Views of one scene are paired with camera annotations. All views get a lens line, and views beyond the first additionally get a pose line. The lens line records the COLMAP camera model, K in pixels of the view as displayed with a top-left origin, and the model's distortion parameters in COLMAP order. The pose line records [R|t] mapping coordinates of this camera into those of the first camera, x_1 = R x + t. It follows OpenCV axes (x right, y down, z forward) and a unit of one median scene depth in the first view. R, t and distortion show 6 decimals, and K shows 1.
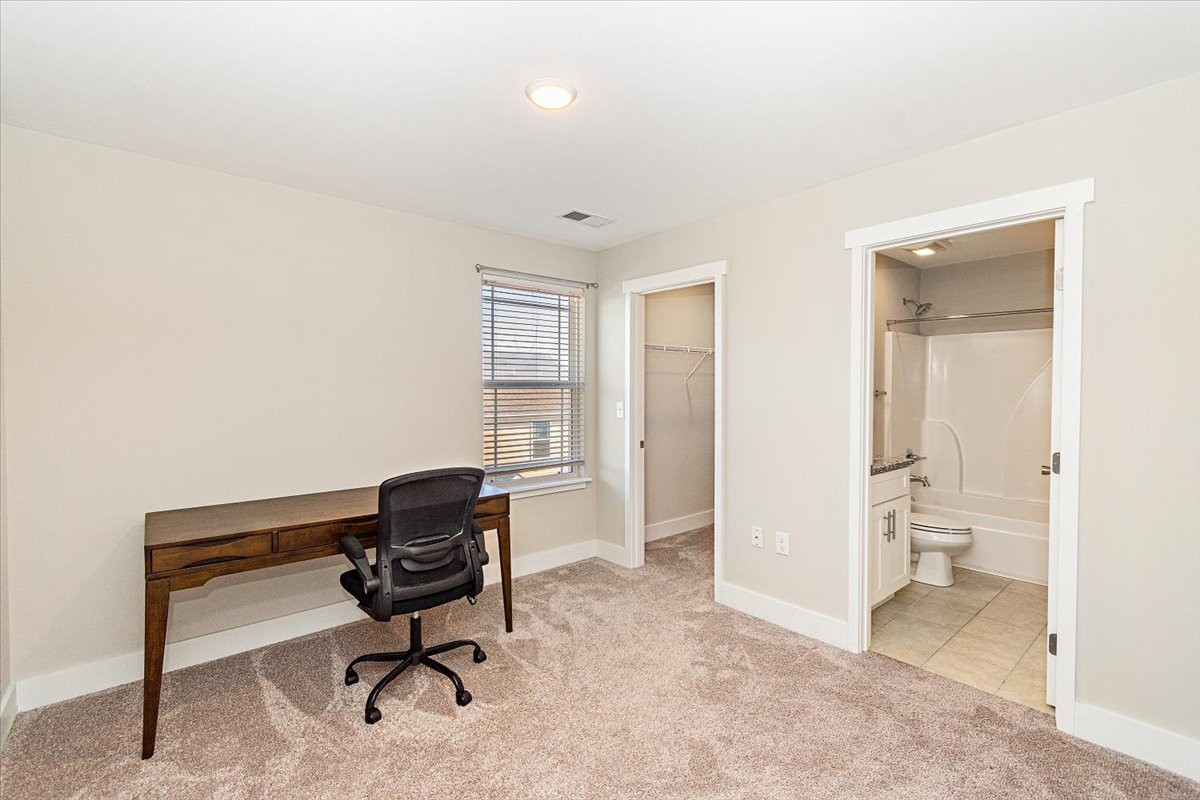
lens RADIAL K [[536.8, 0, 607.3], [0, 536.8, 393.7], [0, 0, 1]] dist [0.007790, -0.000711]
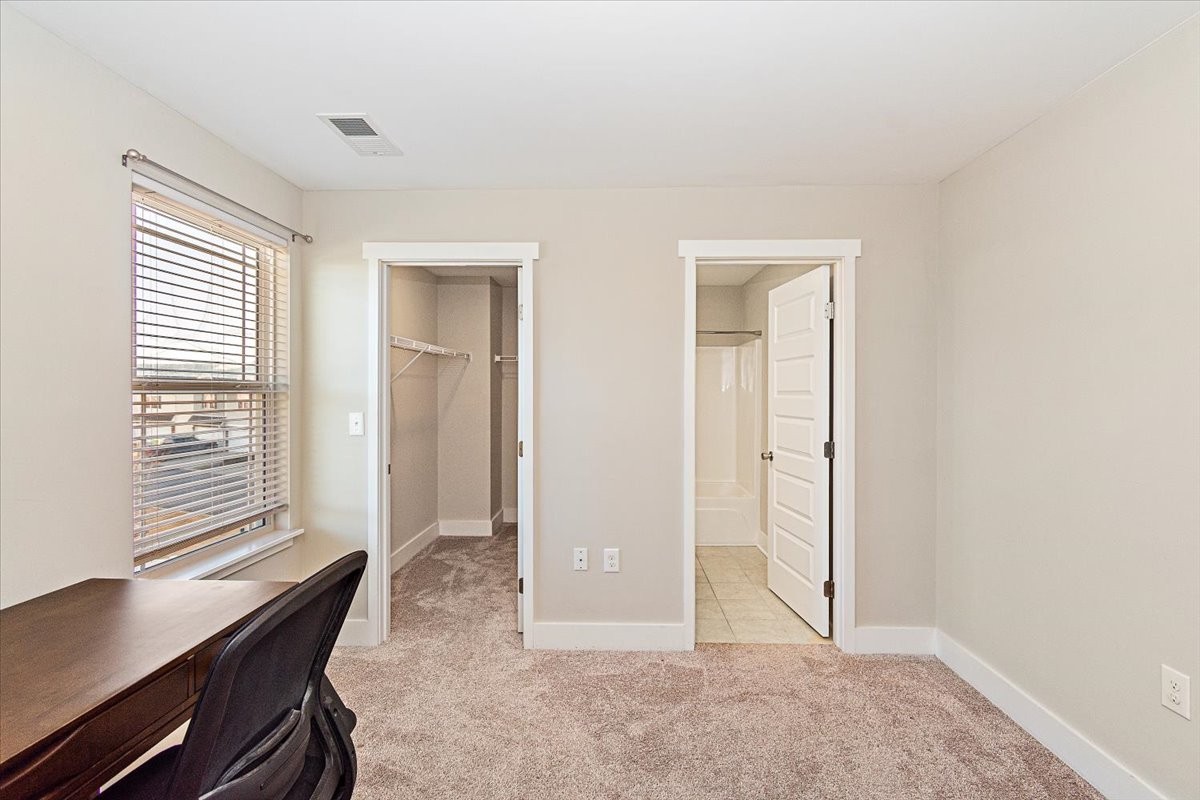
lens RADIAL K [[536.8, 0, 603.6], [0, 536.8, 390.8], [0, 0, 1]] dist [0.007790, -0.000711]
pose [[0.669507, 0.002531, 0.742801, -0.282802], [0.004311, 0.999964, -0.007292, -0.006201], [-0.742793, 0.008085, 0.669472, 0.290651]]
